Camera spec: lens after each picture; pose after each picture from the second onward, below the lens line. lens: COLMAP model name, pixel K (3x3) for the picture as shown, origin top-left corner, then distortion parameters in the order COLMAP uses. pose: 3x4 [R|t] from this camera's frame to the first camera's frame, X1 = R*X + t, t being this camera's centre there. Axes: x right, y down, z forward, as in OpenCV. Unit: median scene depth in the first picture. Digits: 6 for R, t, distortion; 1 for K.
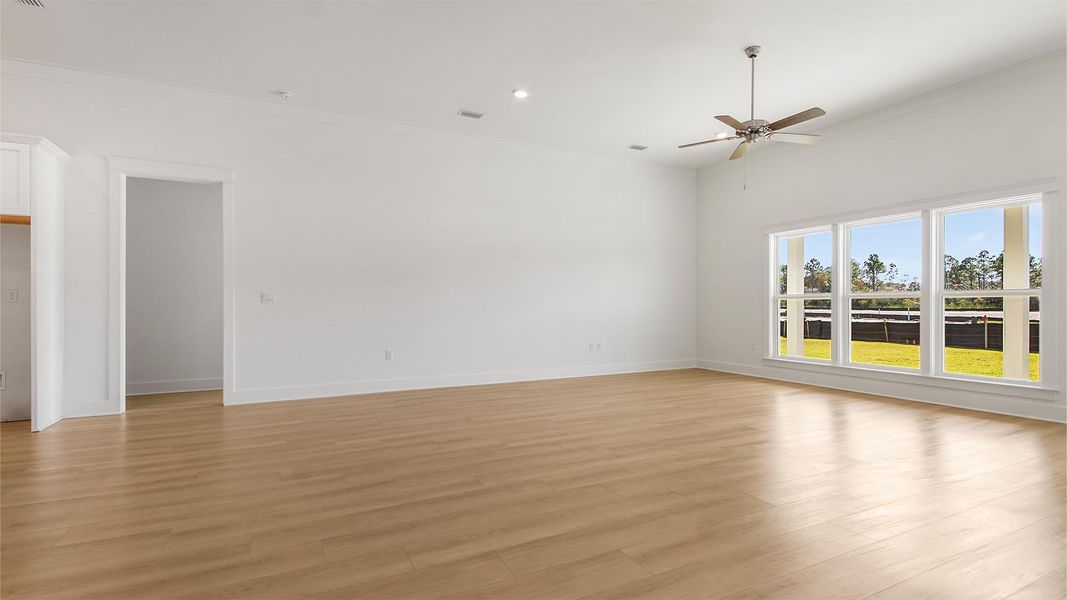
lens RADIAL K [[484.1, 0, 539.3], [0, 484.1, 303.2], [0, 0, 1]] dist [0.004533, -0.001234]
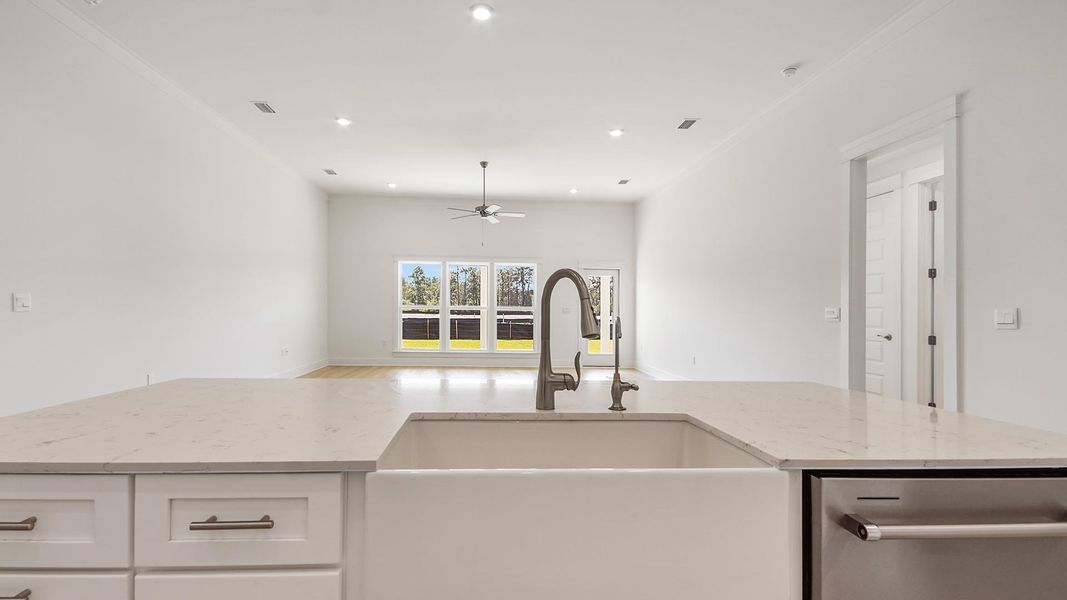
lens RADIAL K [[484.1, 0, 528.2], [0, 484.1, 317.7], [0, 0, 1]] dist [0.004533, -0.001234]
pose [[0.372850, -0.008592, 0.927852, -0.734294], [-0.016542, 0.999737, 0.015905, -0.010485], [-0.927744, -0.021279, 0.372609, 0.157425]]
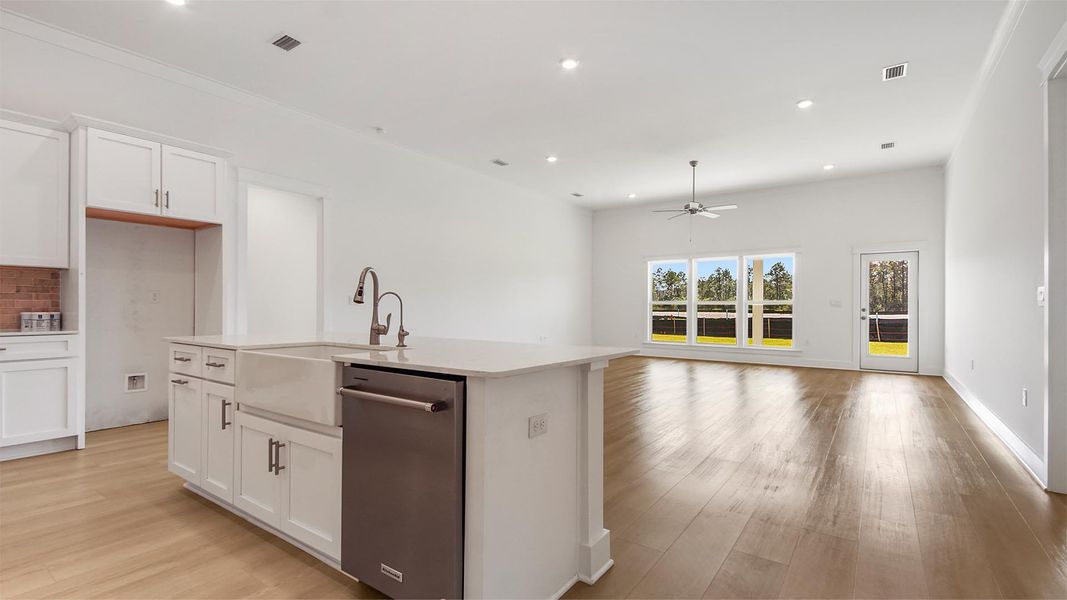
lens RADIAL K [[484.1, 0, 535.1], [0, 484.1, 303.9], [0, 0, 1]] dist [0.004533, -0.001234]
pose [[0.881455, 0.007416, 0.472211, -0.607625], [-0.004763, 0.999965, -0.006814, 0.001688], [-0.472245, 0.003757, 0.881459, -0.183552]]
